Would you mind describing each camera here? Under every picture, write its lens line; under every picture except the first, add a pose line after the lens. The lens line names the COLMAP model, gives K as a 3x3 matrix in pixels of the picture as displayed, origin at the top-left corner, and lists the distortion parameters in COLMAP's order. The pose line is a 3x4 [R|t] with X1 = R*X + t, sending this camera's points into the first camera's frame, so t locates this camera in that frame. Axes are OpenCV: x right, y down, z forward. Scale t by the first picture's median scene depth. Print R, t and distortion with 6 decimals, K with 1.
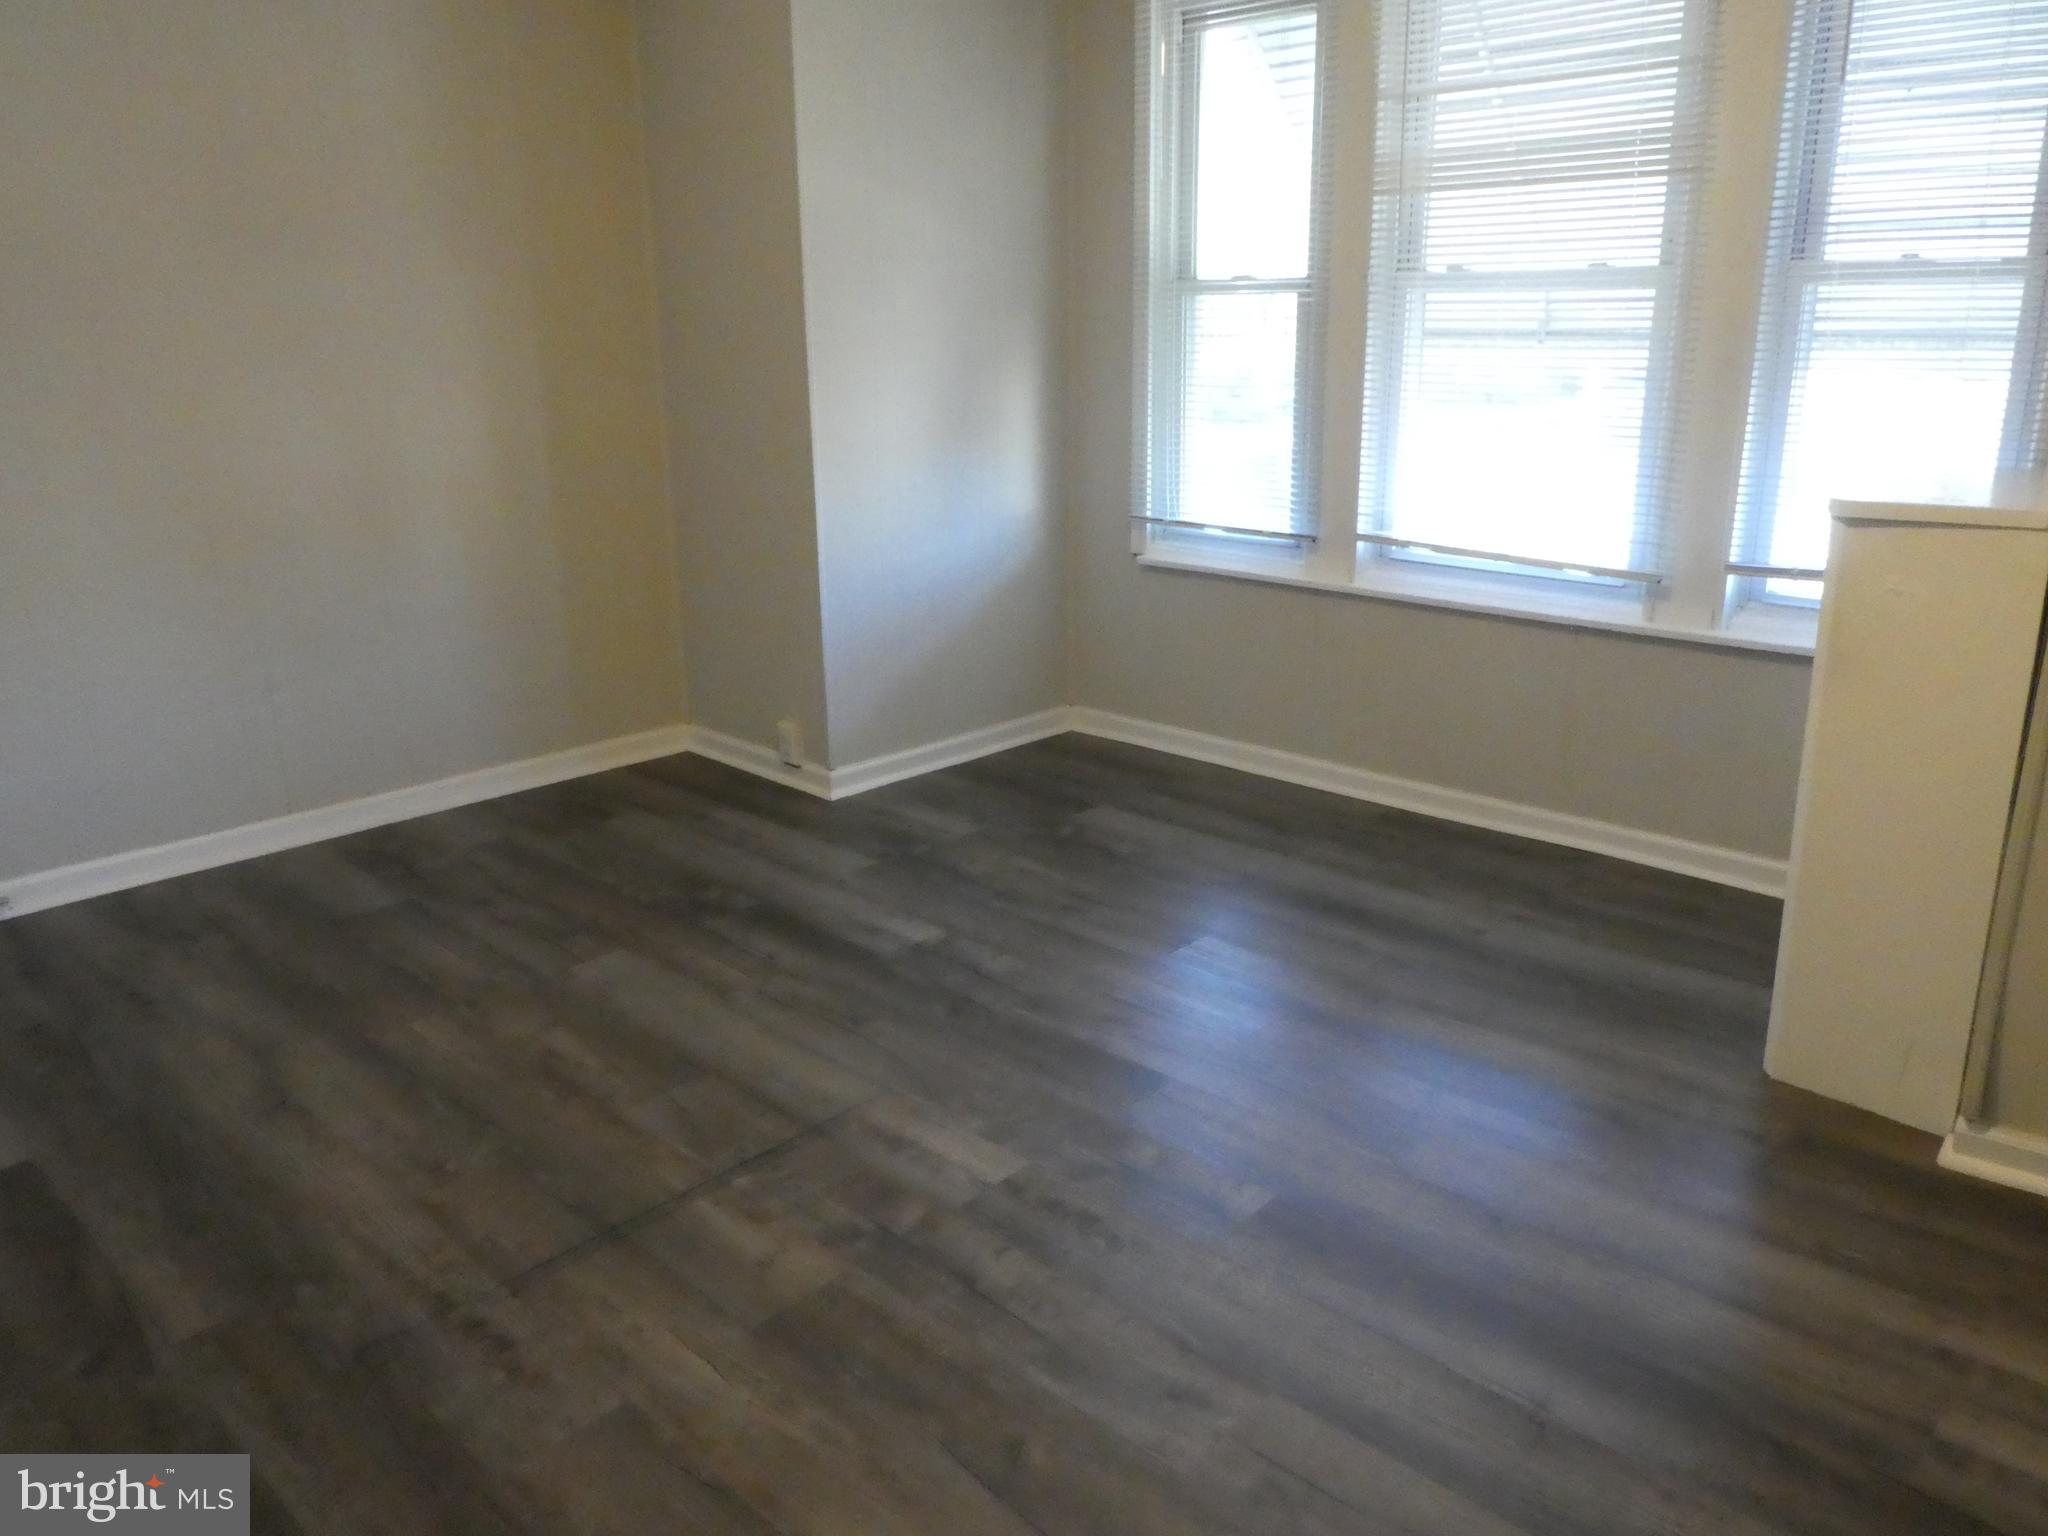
lens RADIAL K [[1467.9, 0, 1048.8], [0, 1467.9, 774.6], [0, 0, 1]] dist [-0.014481, -0.001358]
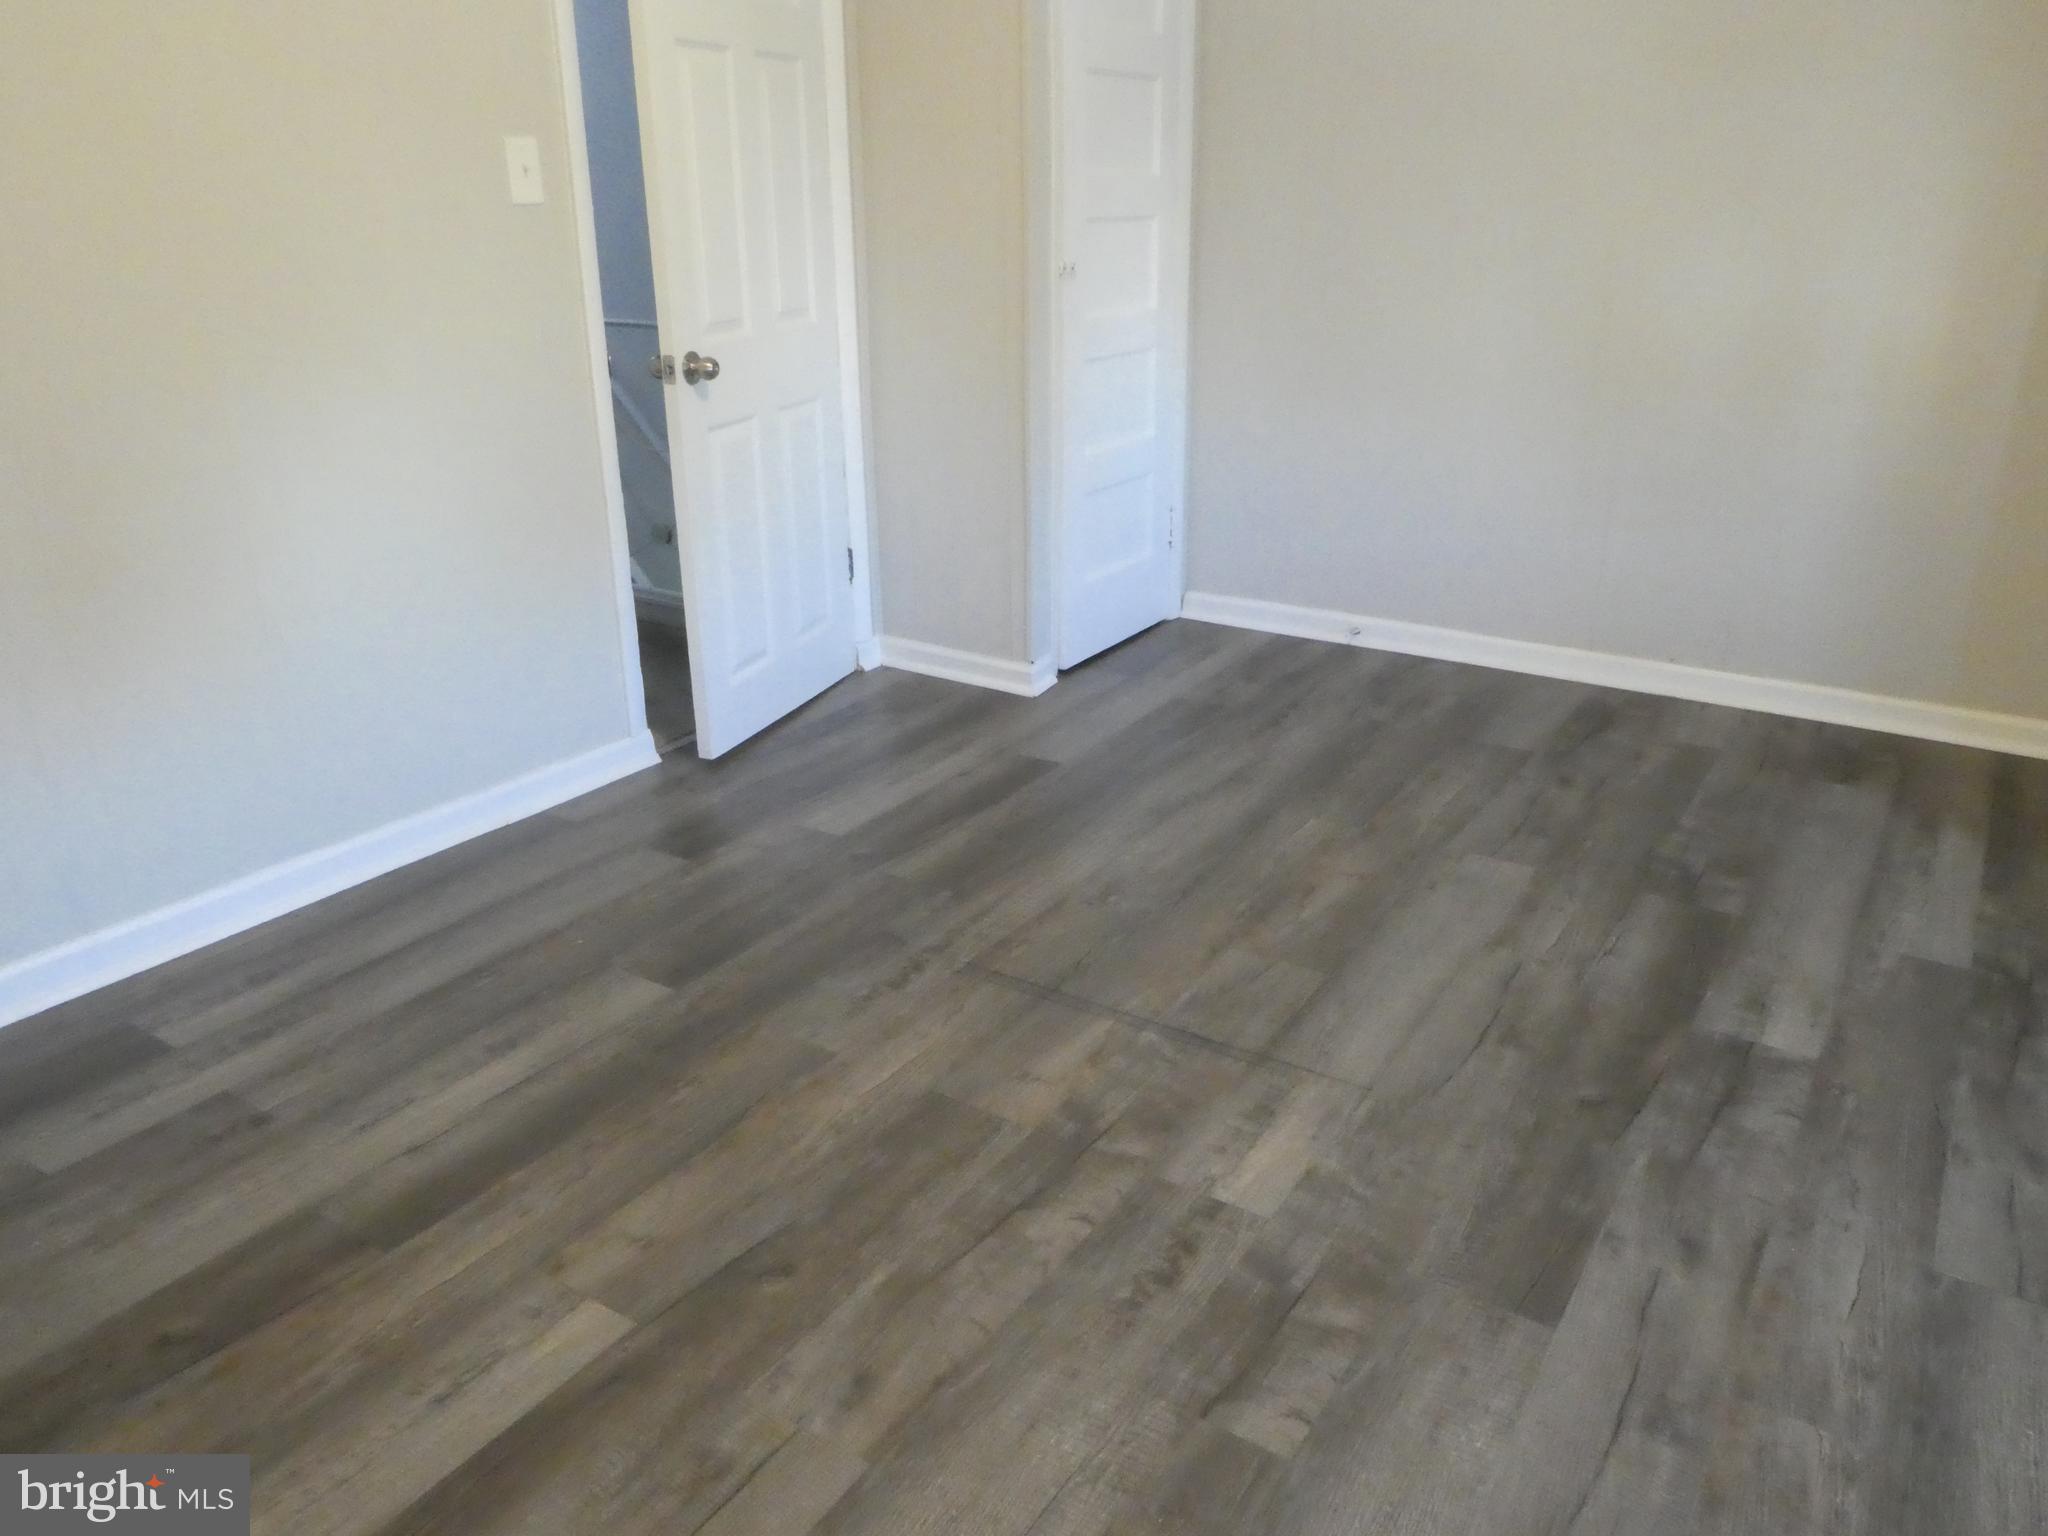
lens RADIAL K [[1467.9, 0, 1021.0], [0, 1467.9, 764.9], [0, 0, 1]] dist [-0.014481, -0.001358]
pose [[0.163730, 0.368776, -0.914984, 0.467147], [-0.284692, 0.905702, 0.314092, -0.133291], [0.944533, 0.209063, 0.253278, 0.472739]]
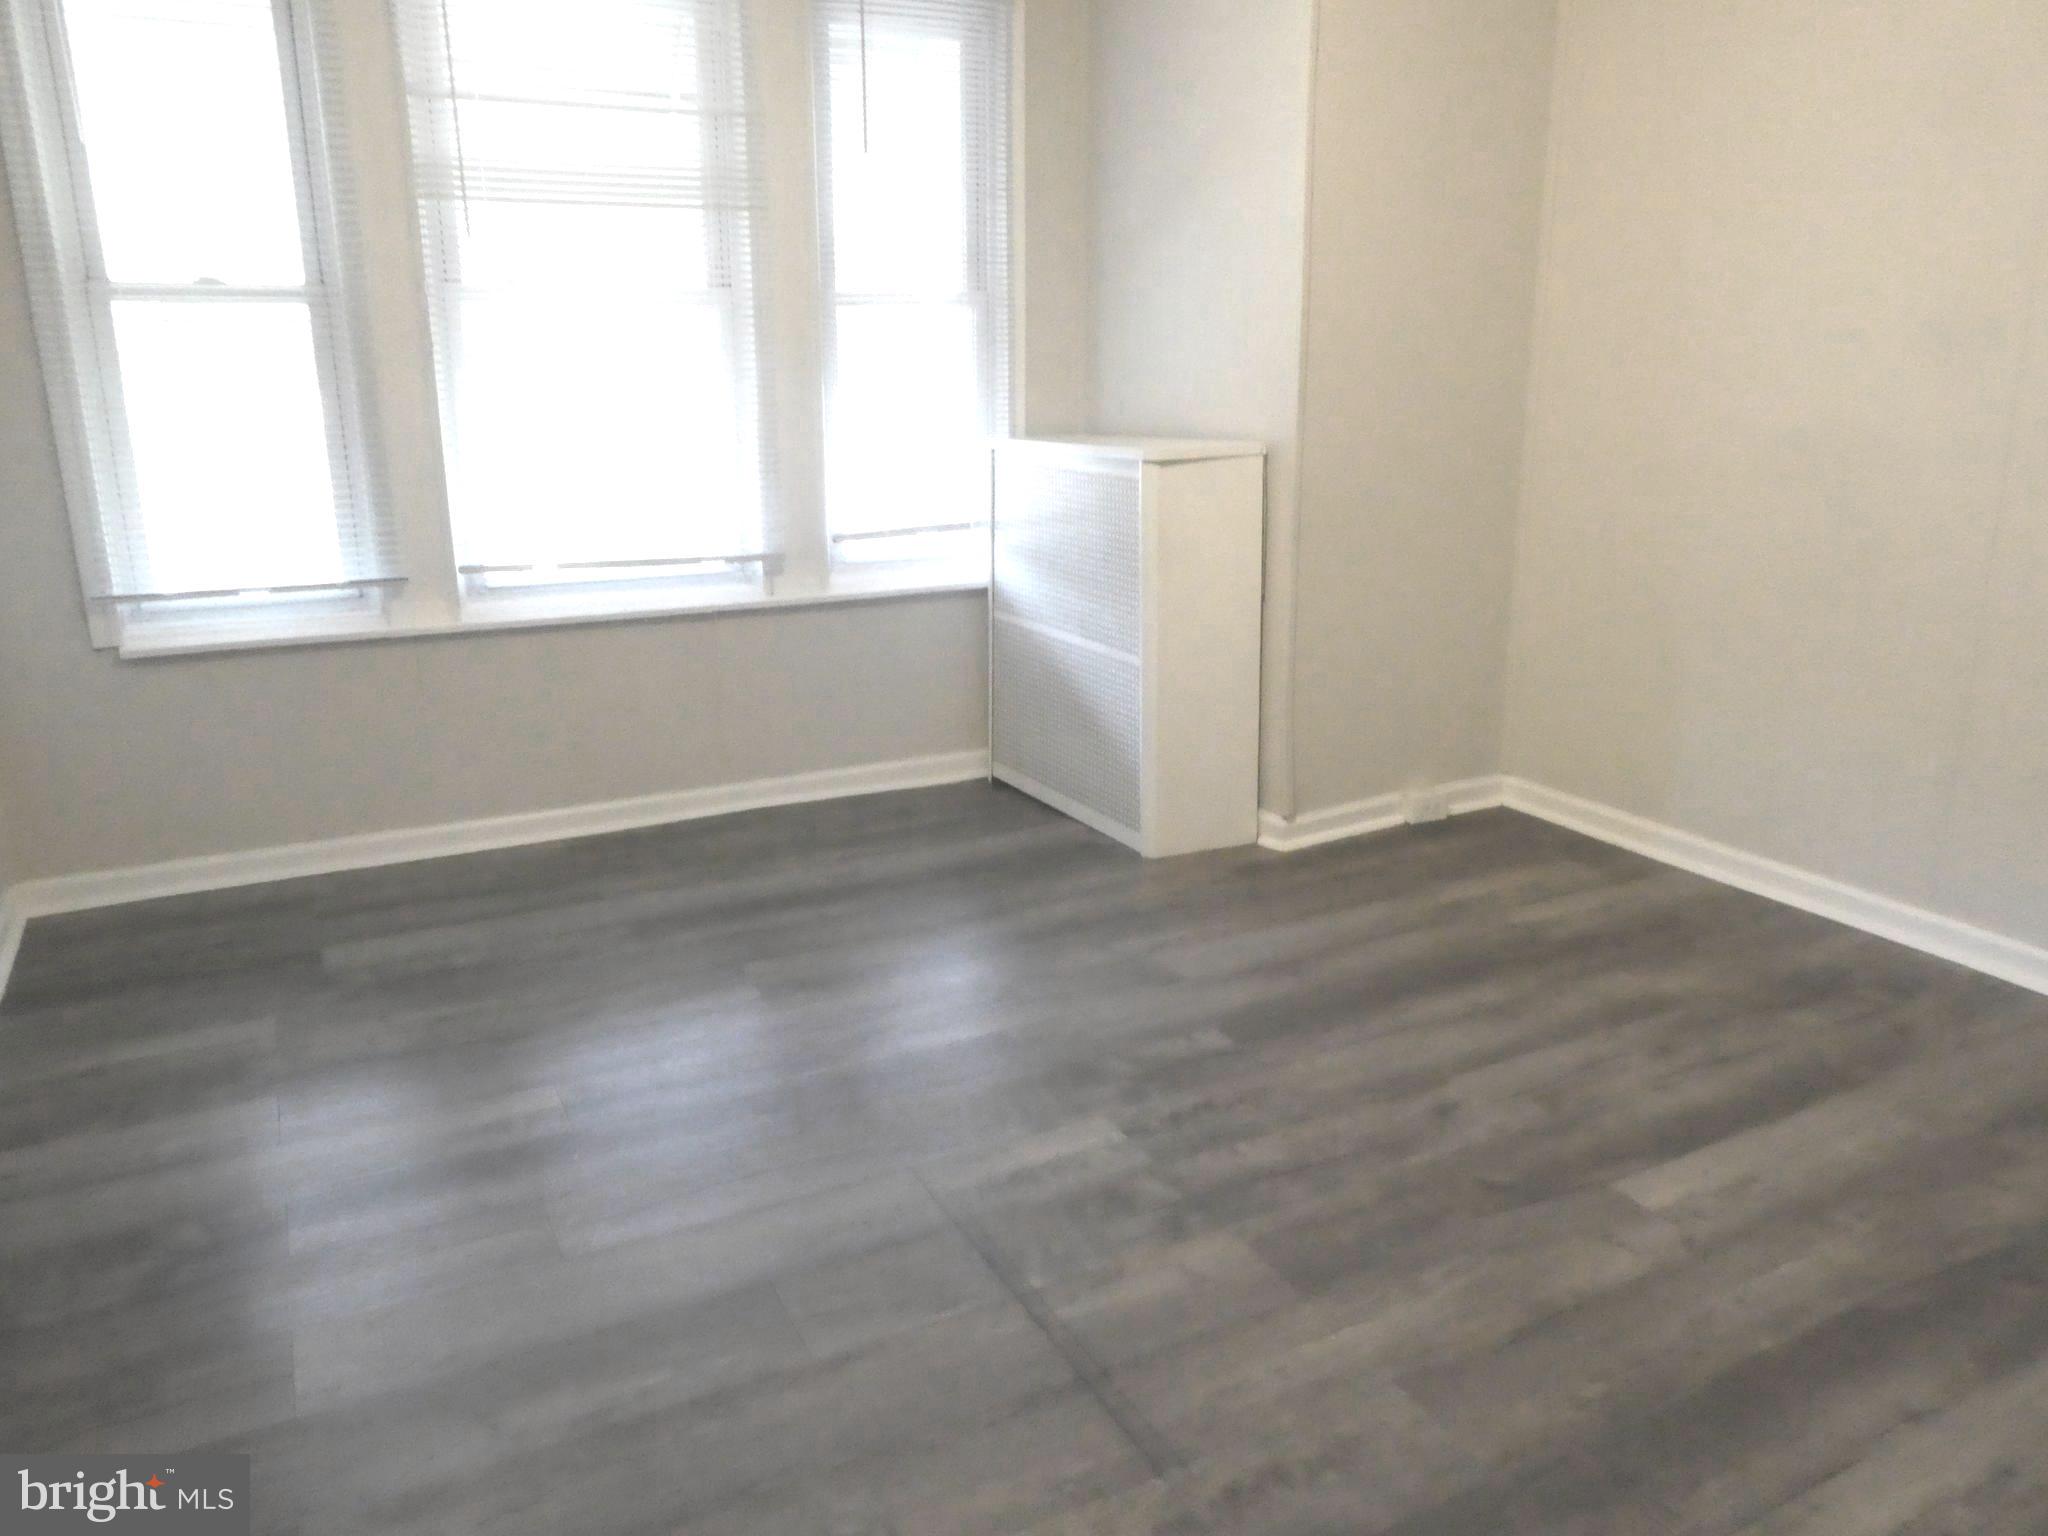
lens RADIAL K [[1467.9, 0, 1038.8], [0, 1467.9, 769.2], [0, 0, 1]] dist [-0.014481, -0.001358]
pose [[0.325903, -0.246536, 0.912692, -0.697971], [0.283519, 0.946452, 0.154417, -0.107043], [-0.901889, 0.208441, 0.378350, 0.458102]]
